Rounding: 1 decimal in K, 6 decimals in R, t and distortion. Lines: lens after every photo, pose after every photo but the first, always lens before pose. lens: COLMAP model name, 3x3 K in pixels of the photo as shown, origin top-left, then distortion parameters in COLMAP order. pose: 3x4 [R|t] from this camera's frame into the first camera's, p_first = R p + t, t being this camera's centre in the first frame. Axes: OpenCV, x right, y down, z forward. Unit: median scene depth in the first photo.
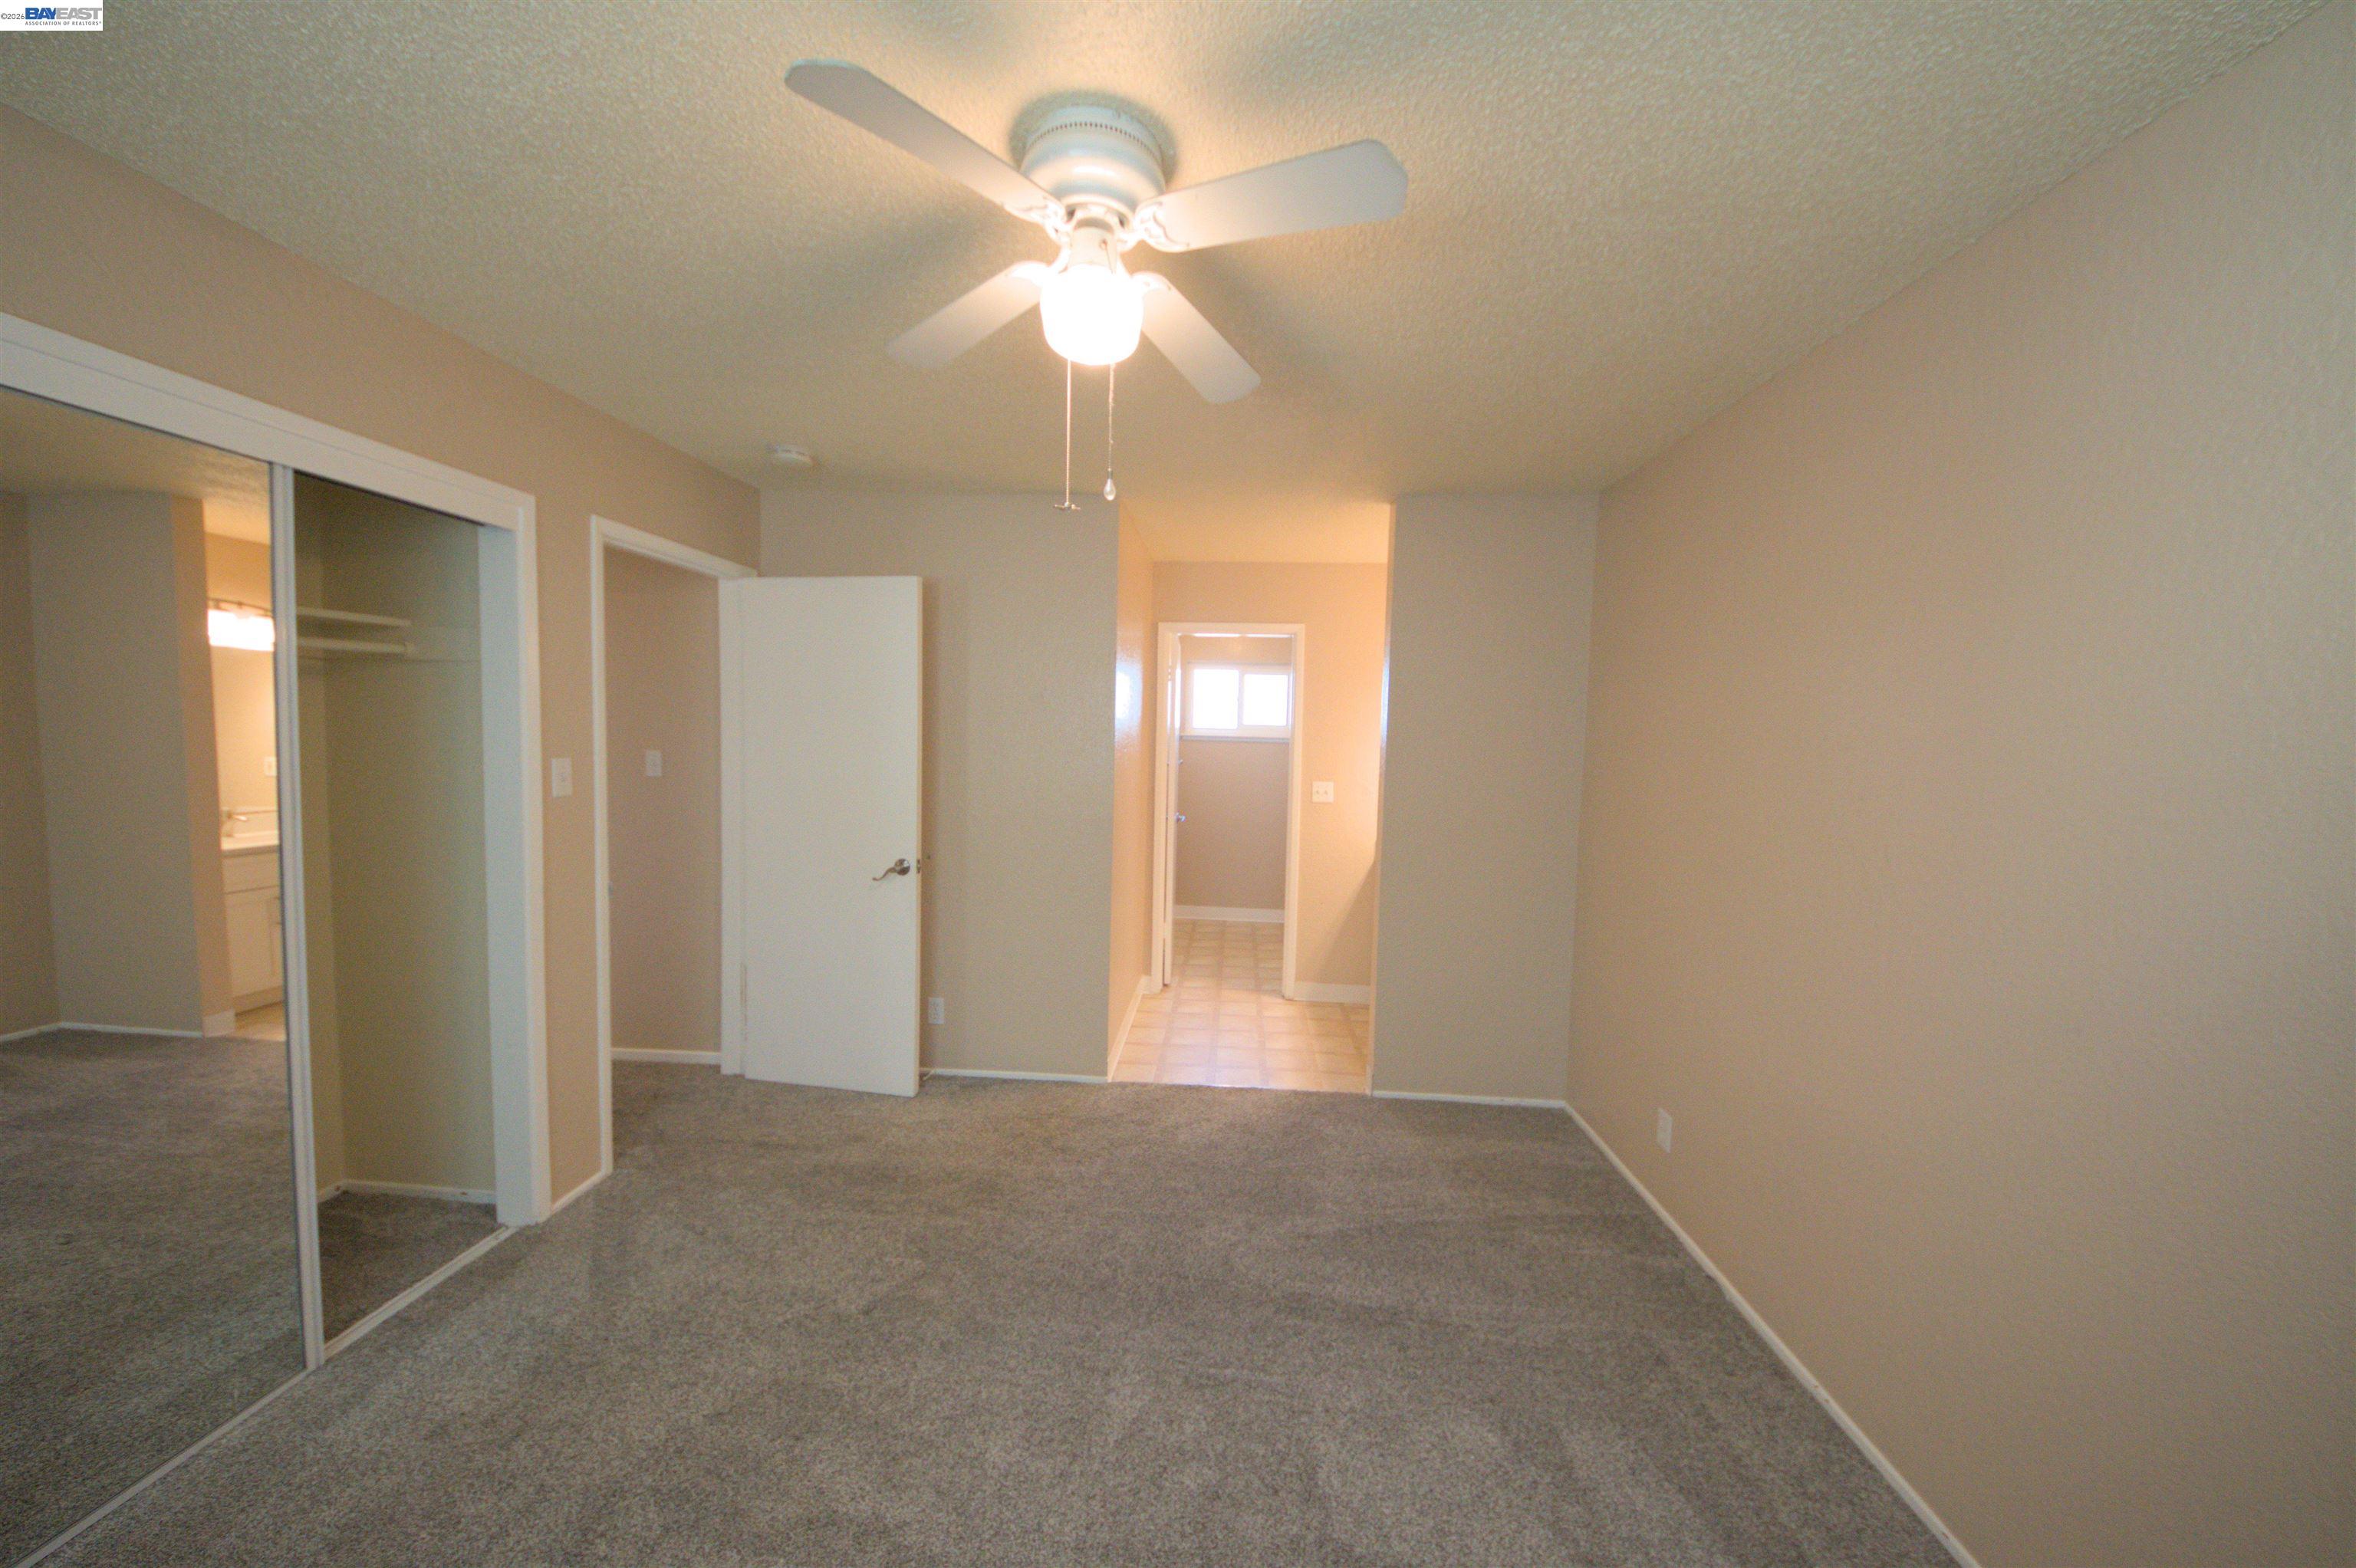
lens RADIAL K [[843.5, 0, 1176.1], [0, 843.5, 767.9], [0, 0, 1]] dist [0.012731, -0.003690]
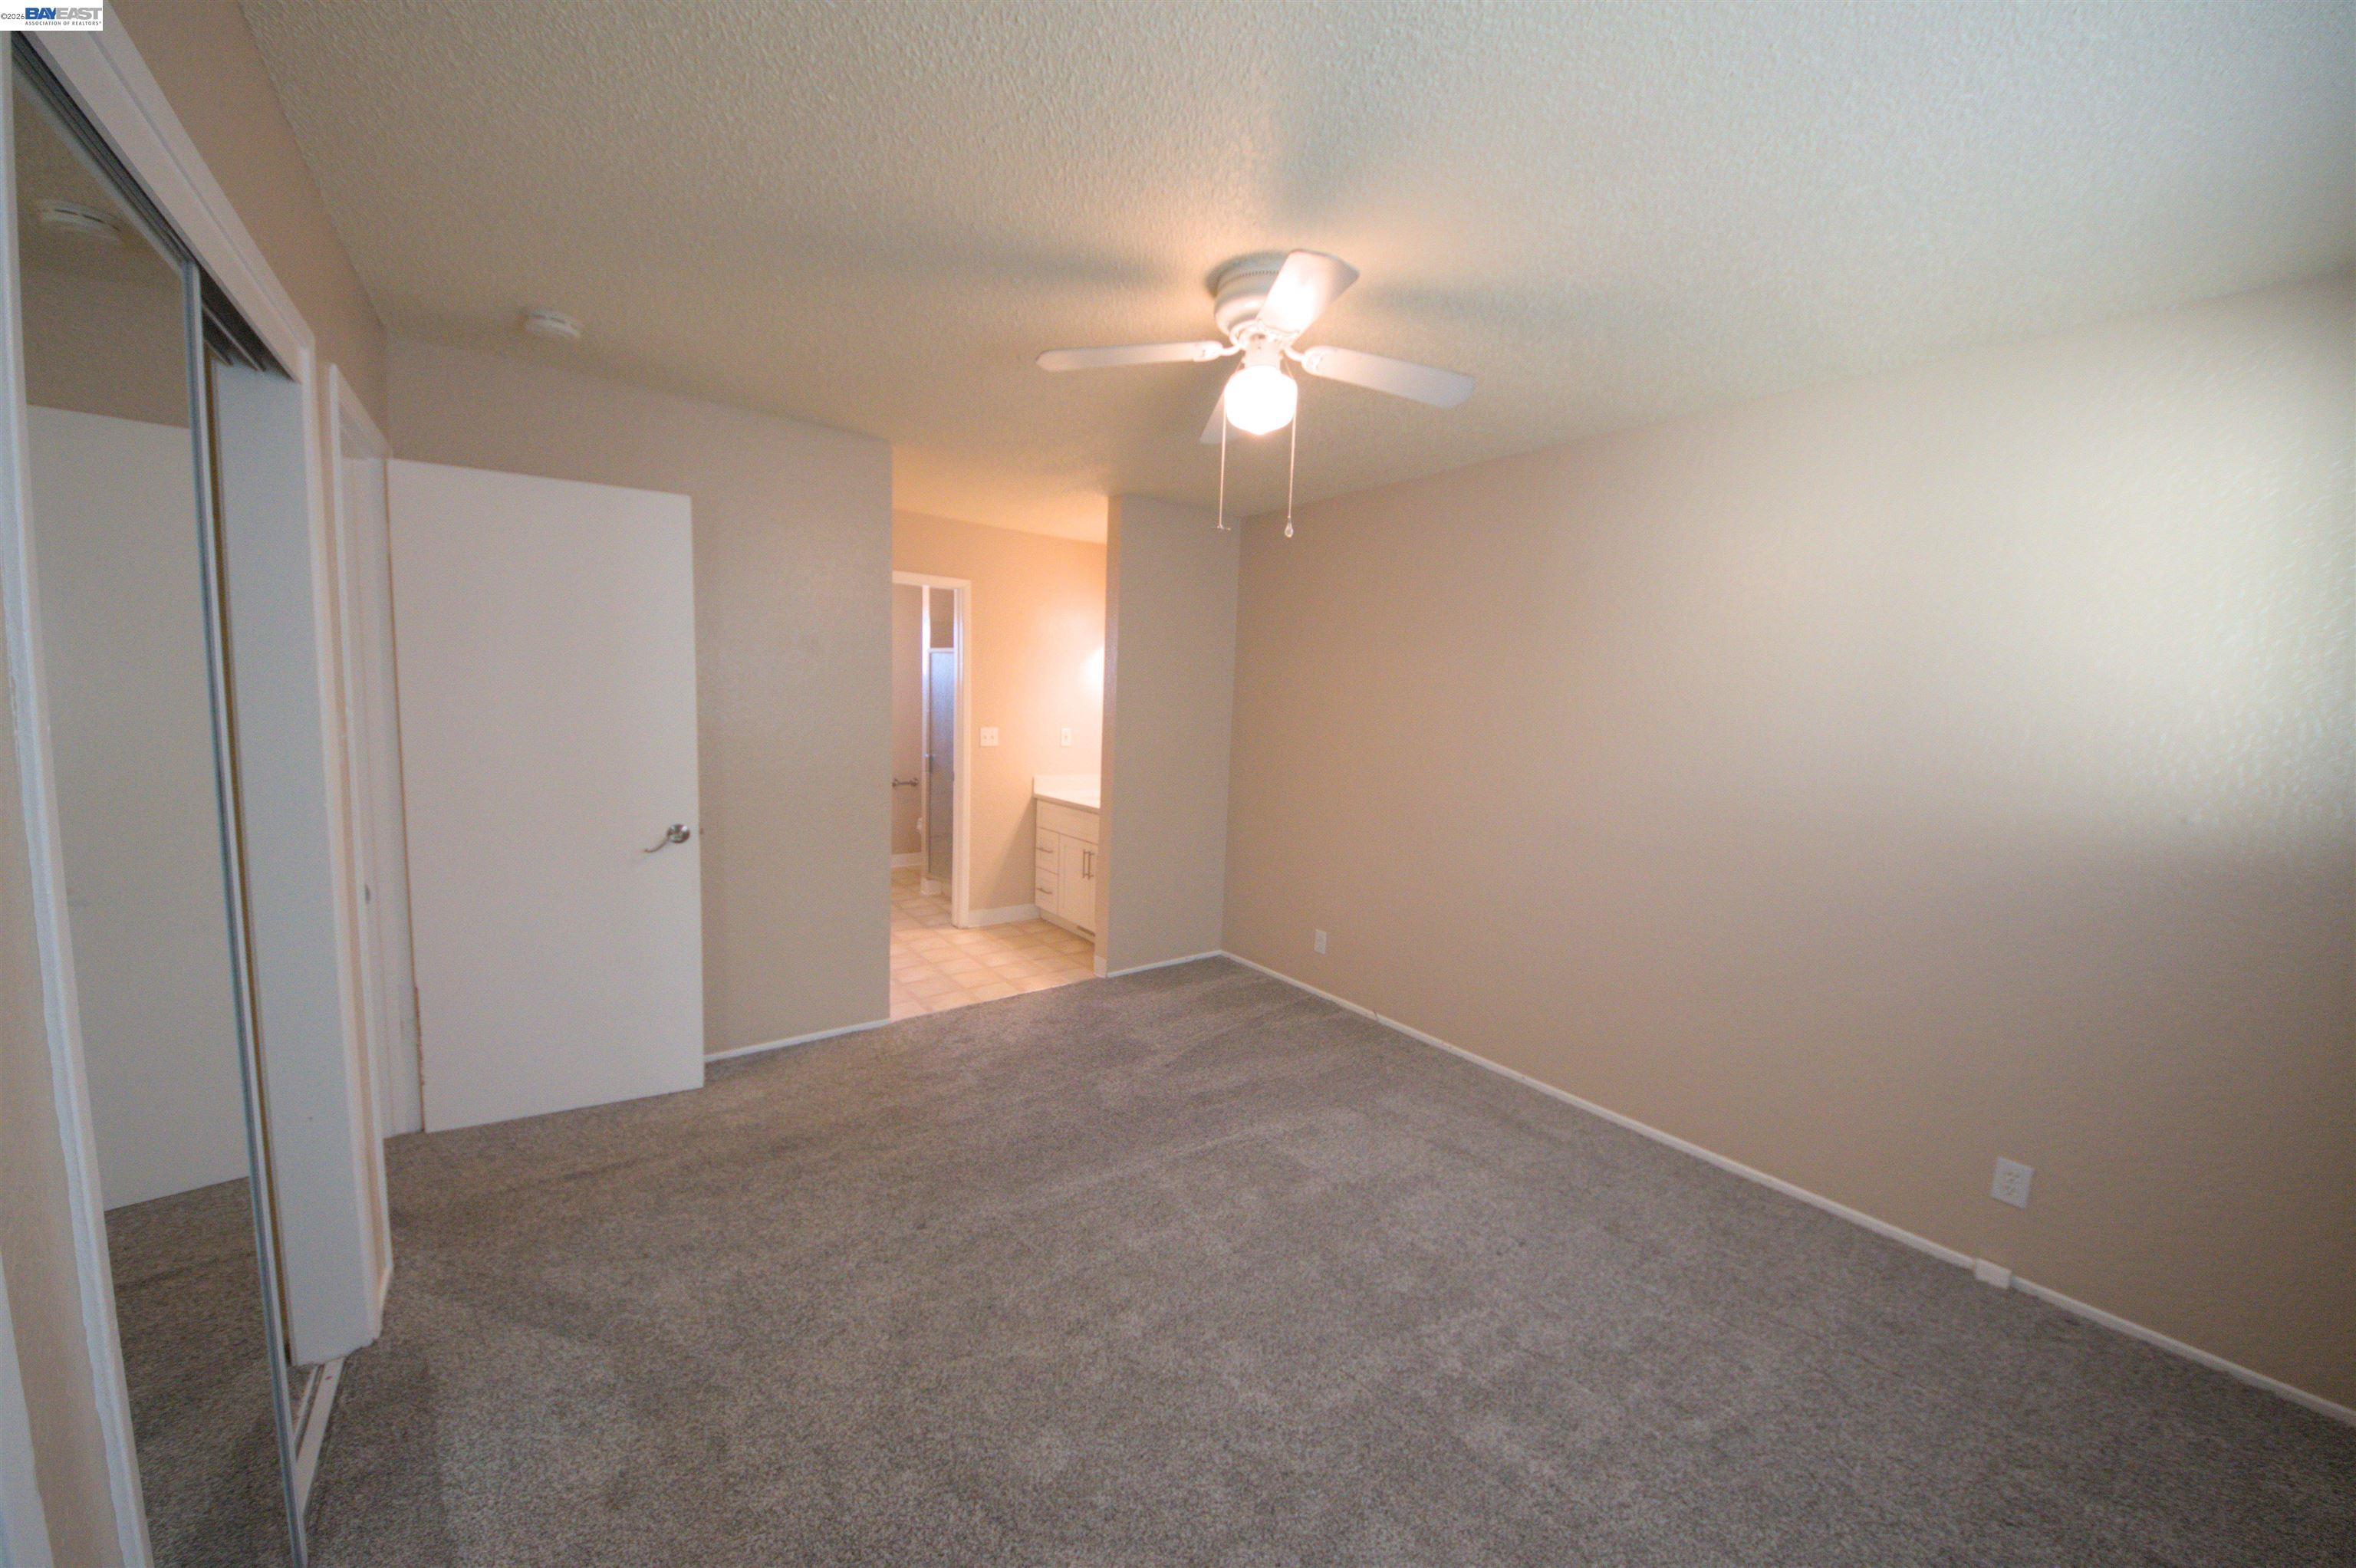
lens RADIAL K [[843.5, 0, 1194.2], [0, 843.5, 766.2], [0, 0, 1]] dist [0.012731, -0.003690]
pose [[0.749077, -0.053856, 0.660290, -0.474723], [0.013217, 0.997707, 0.066383, -0.002925], [-0.662351, -0.040998, 0.748071, -0.002527]]
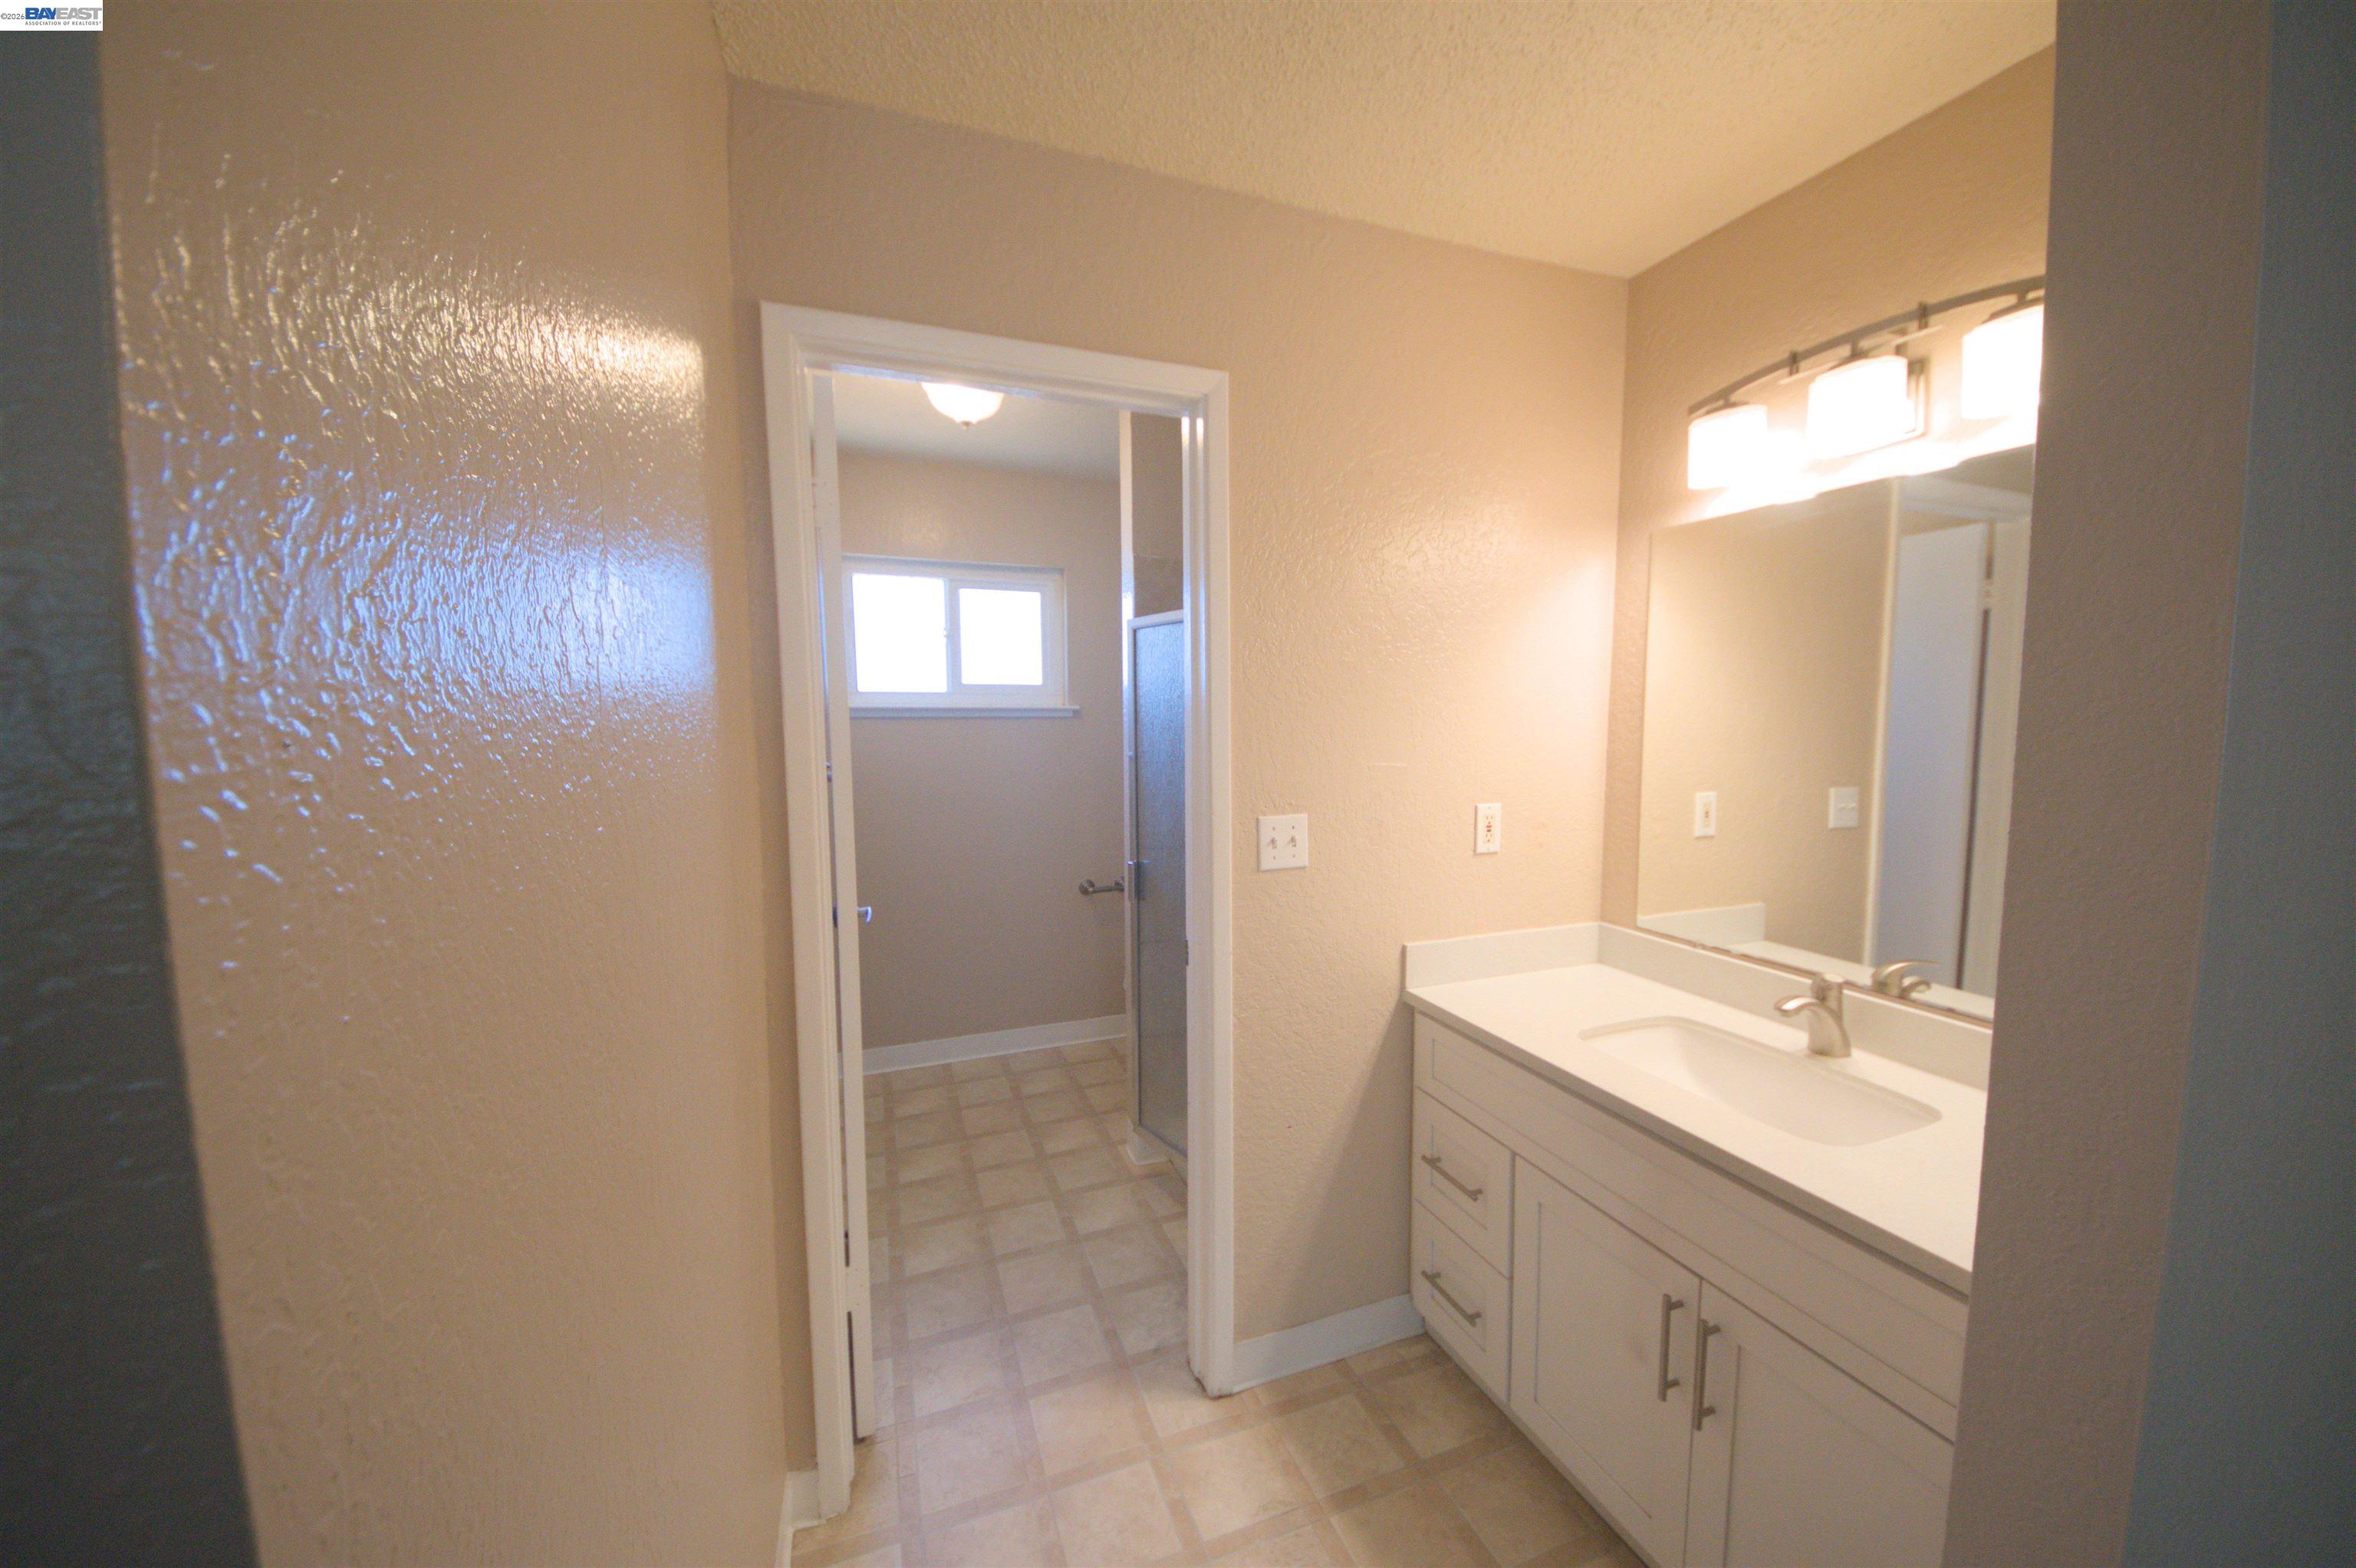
lens RADIAL K [[843.5, 0, 1178.1], [0, 843.5, 784.9], [0, 0, 1]] dist [0.012731, -0.003690]
pose [[0.907875, -0.064620, 0.414232, -0.030731], [0.044569, 0.997327, 0.057900, -0.026462], [-0.416866, -0.034104, 0.908328, 0.909265]]
